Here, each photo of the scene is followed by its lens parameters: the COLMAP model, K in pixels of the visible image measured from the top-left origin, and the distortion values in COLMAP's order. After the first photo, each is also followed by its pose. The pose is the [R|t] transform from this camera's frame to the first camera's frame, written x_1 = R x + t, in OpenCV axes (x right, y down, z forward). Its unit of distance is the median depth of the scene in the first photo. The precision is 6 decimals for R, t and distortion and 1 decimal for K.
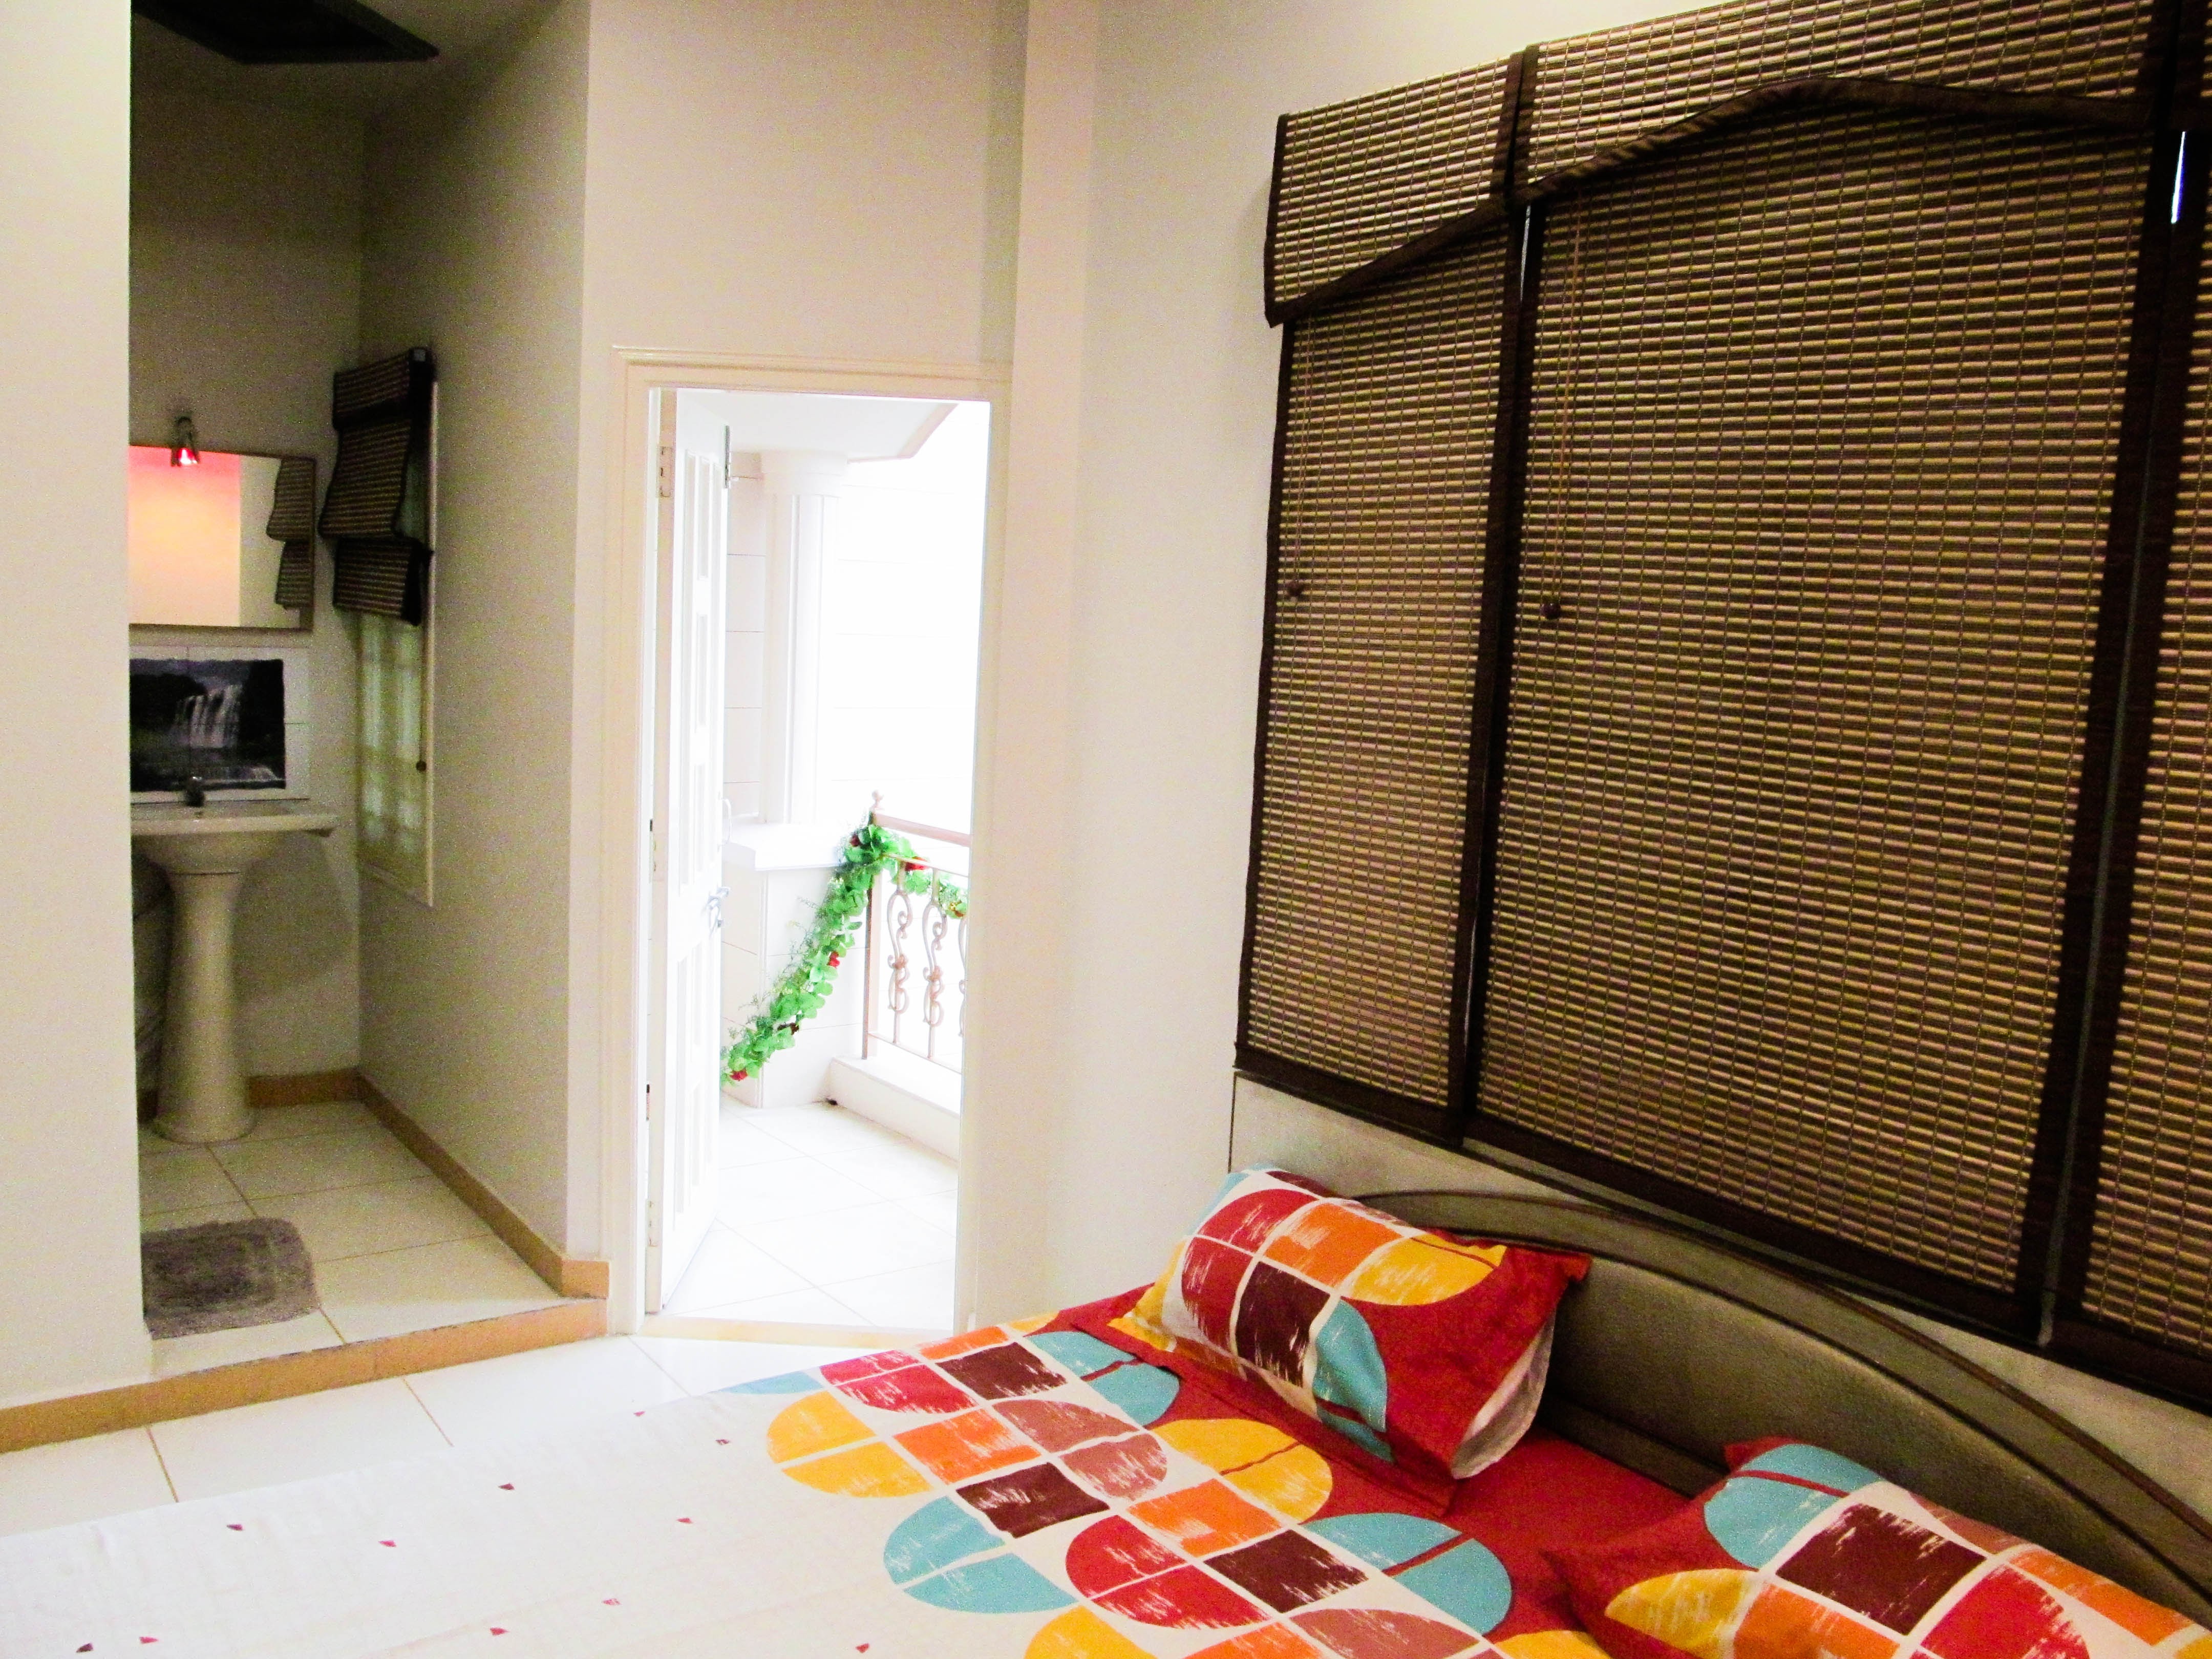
lens RADIAL K [[1870.8, 0, 1106.0], [0, 1870.8, 829.5], [0, 0, 1]] dist [-0.053350, -0.002425]
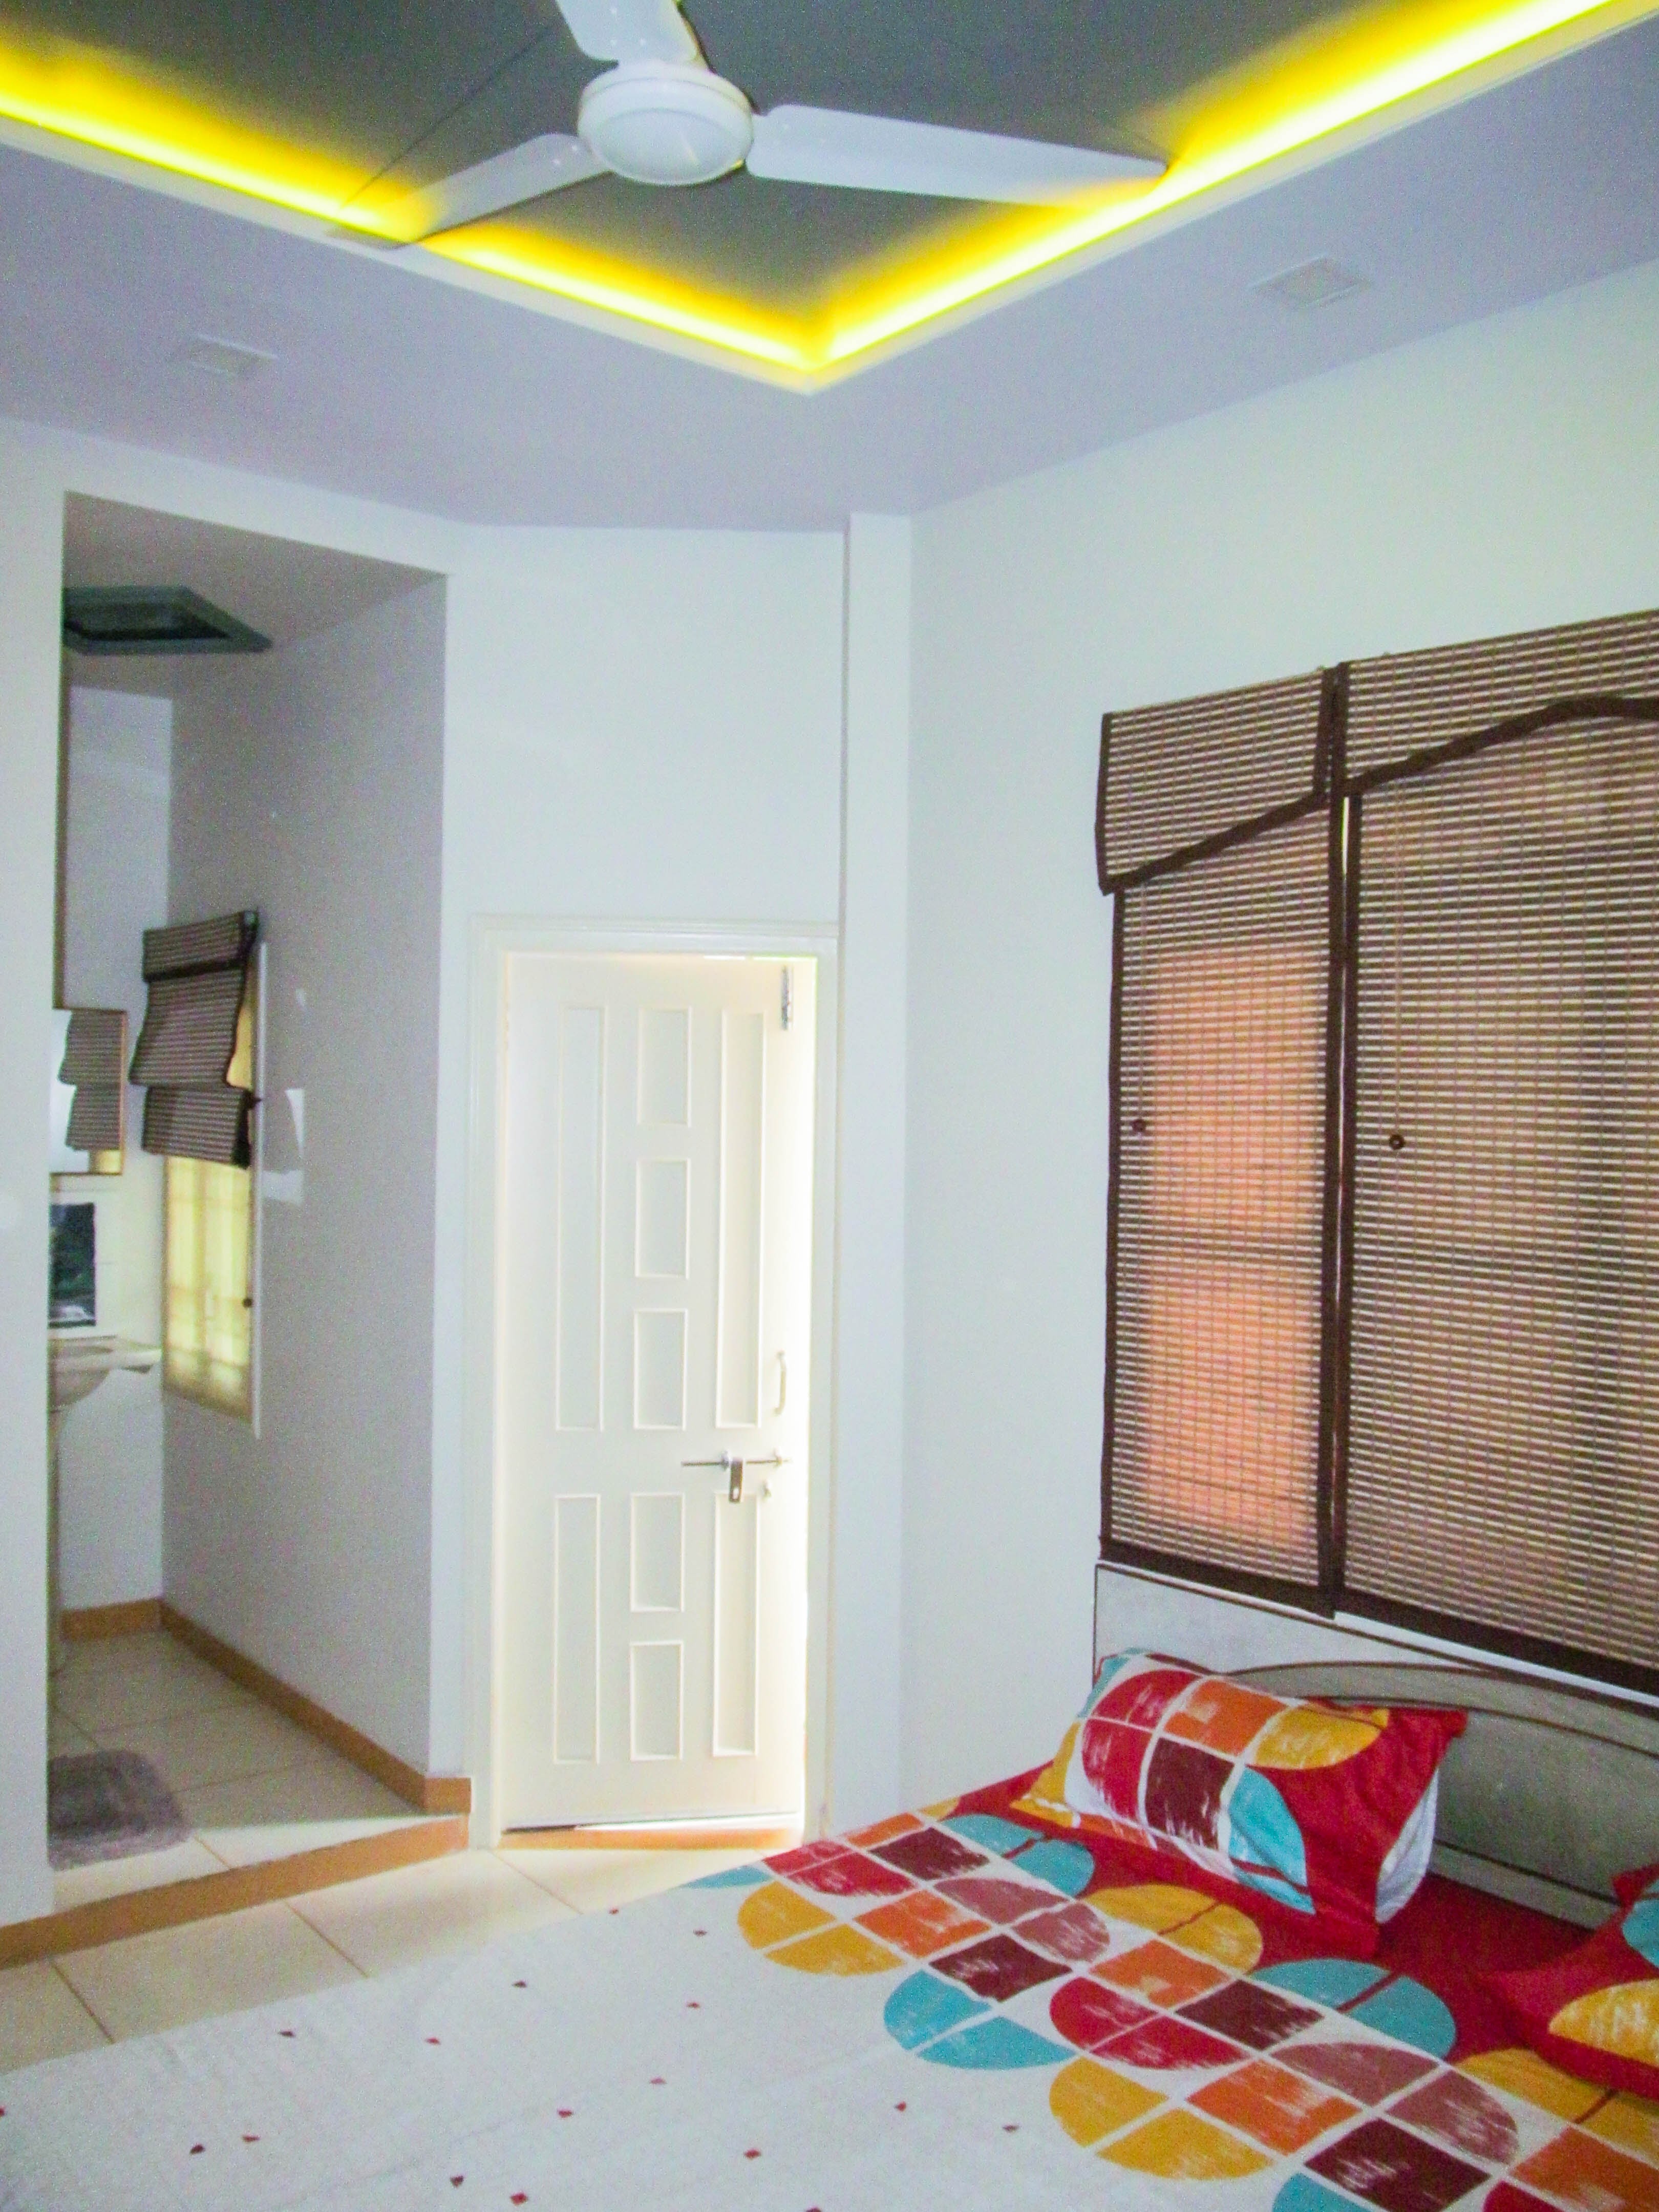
lens RADIAL K [[1870.8, 0, 829.5], [0, 1870.8, 1106.0], [0, 0, 1]] dist [-0.053350, -0.002425]
pose [[0.997985, -0.031871, 0.054863, -0.164157], [0.037993, 0.992705, -0.114426, -0.020474], [-0.050816, 0.116279, 0.991916, -0.120994]]
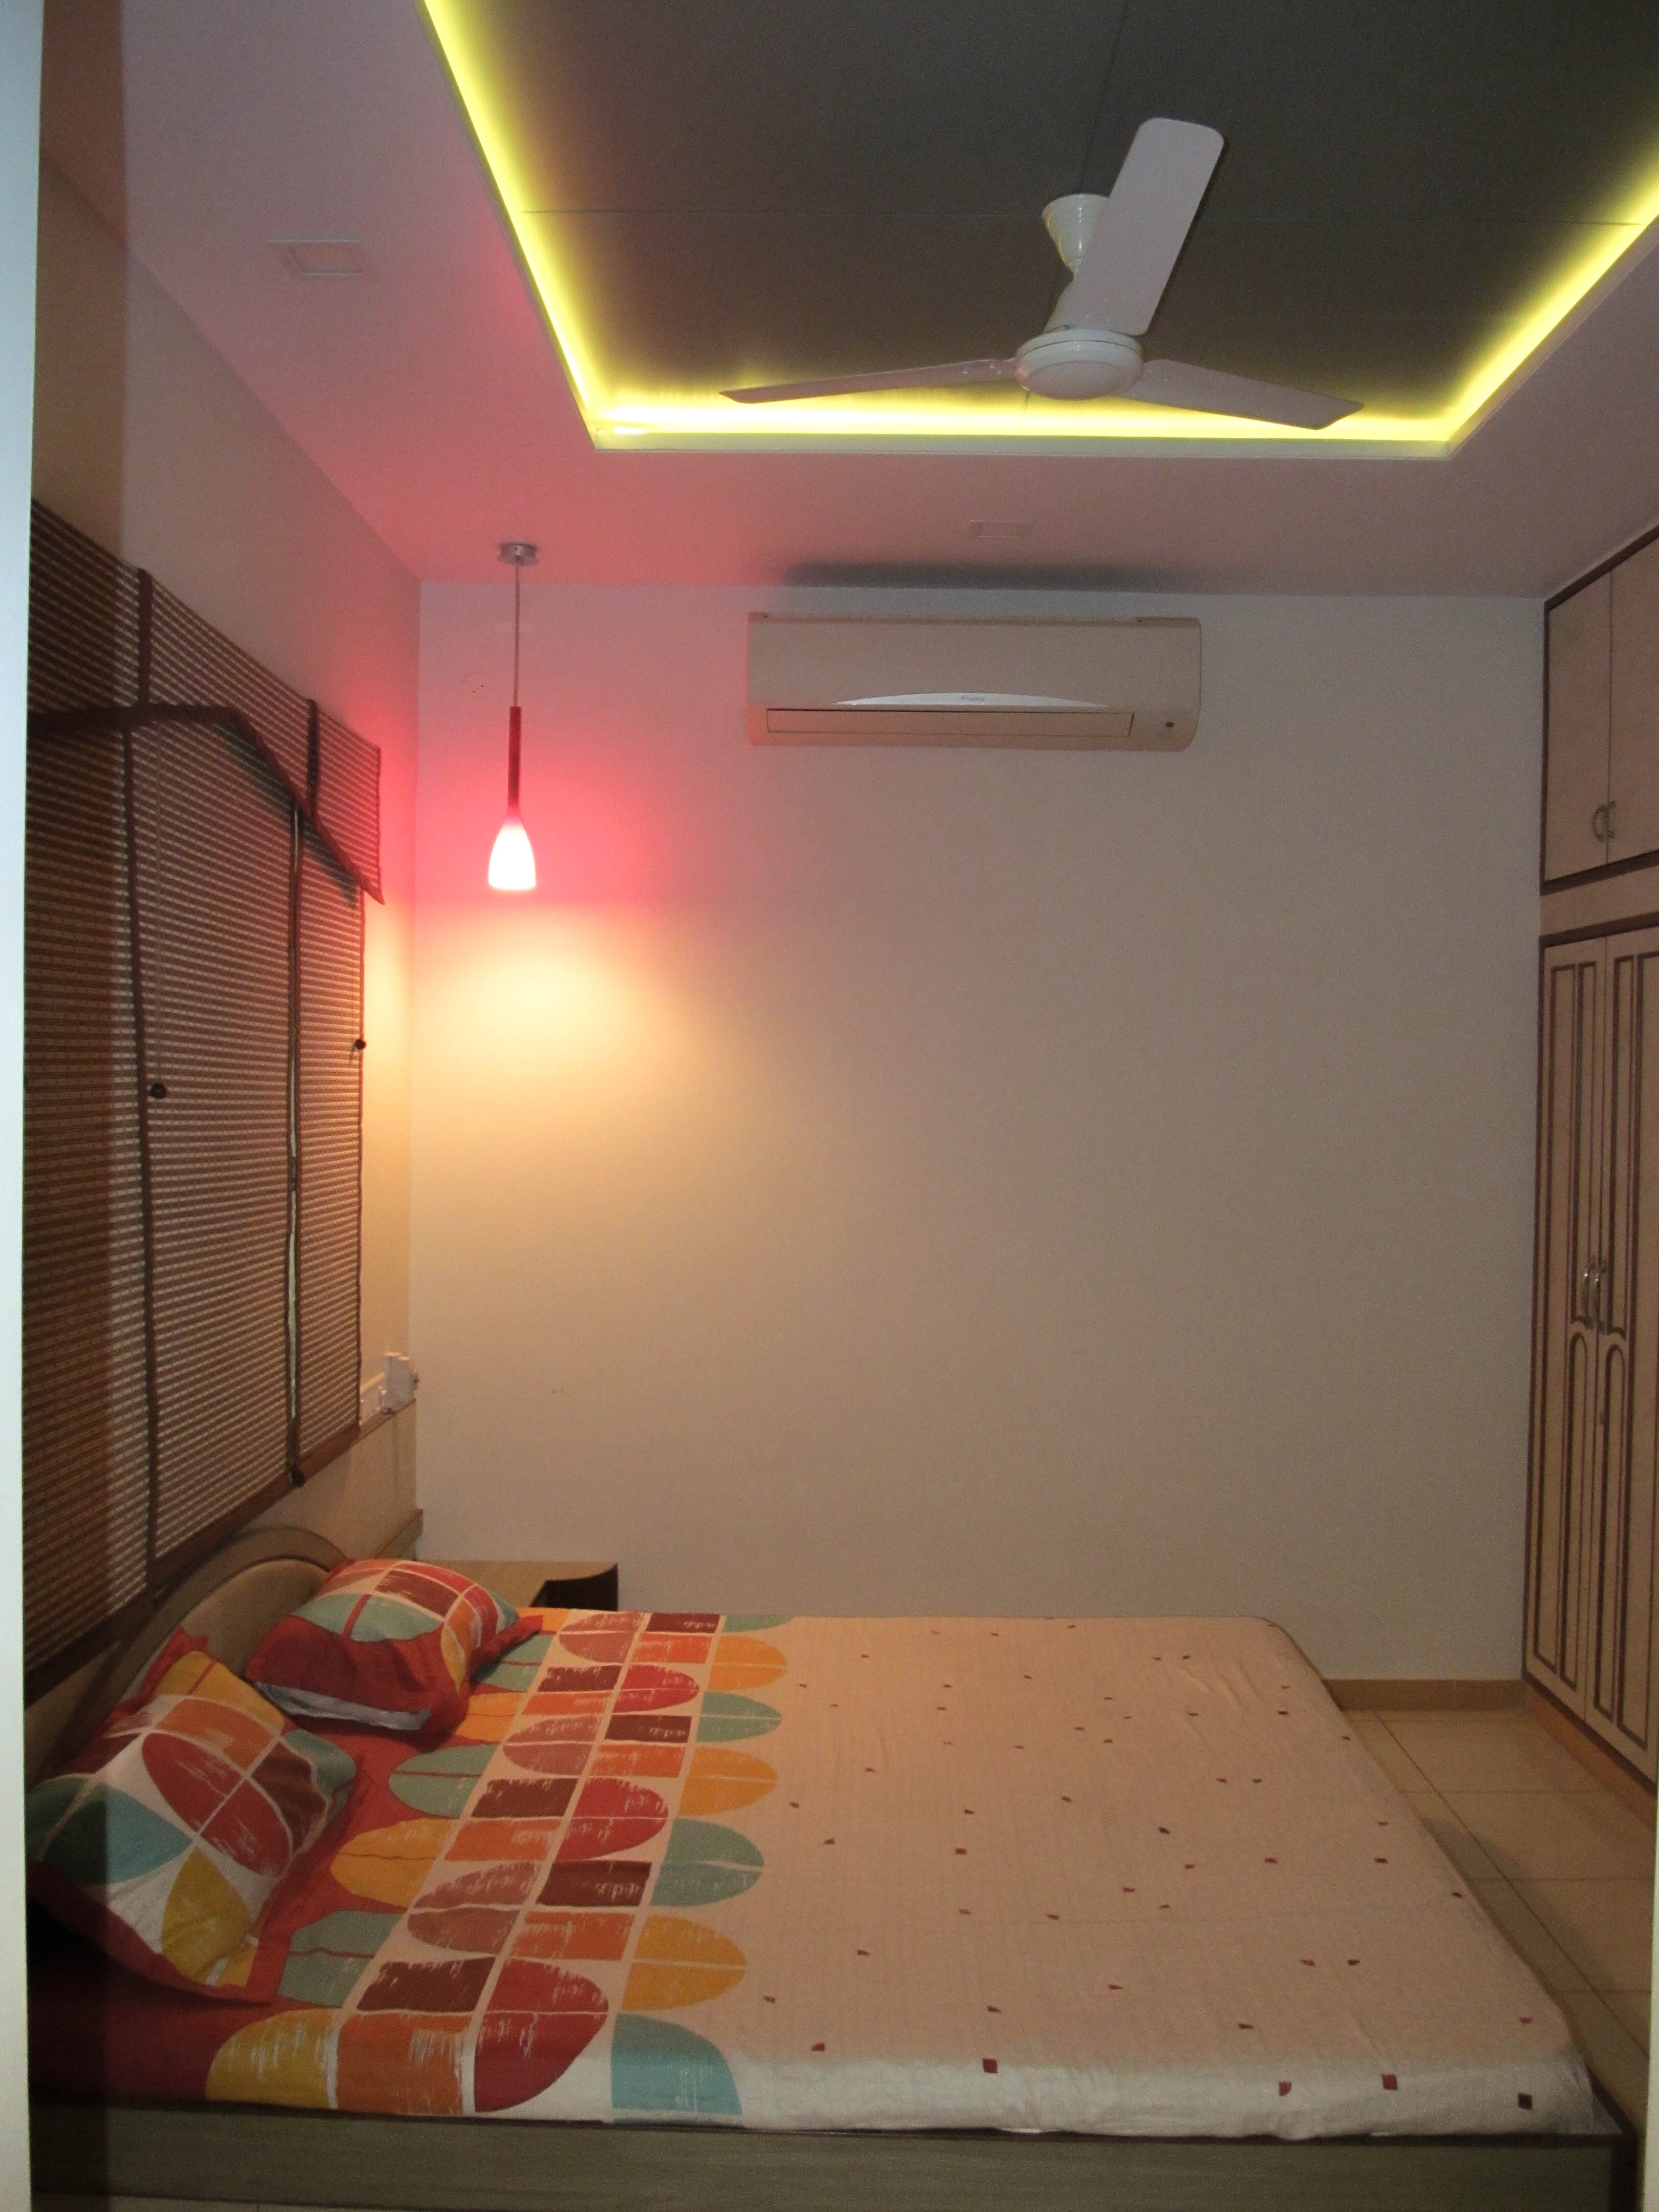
lens RADIAL K [[1870.8, 0, 829.5], [0, 1870.8, 1106.0], [0, 0, 1]] dist [-0.053350, -0.002425]
pose [[-0.804864, -0.064462, 0.589948, -0.717056], [0.019144, 0.990746, 0.134374, -0.241052], [-0.593151, 0.119447, -0.796181, 1.578524]]
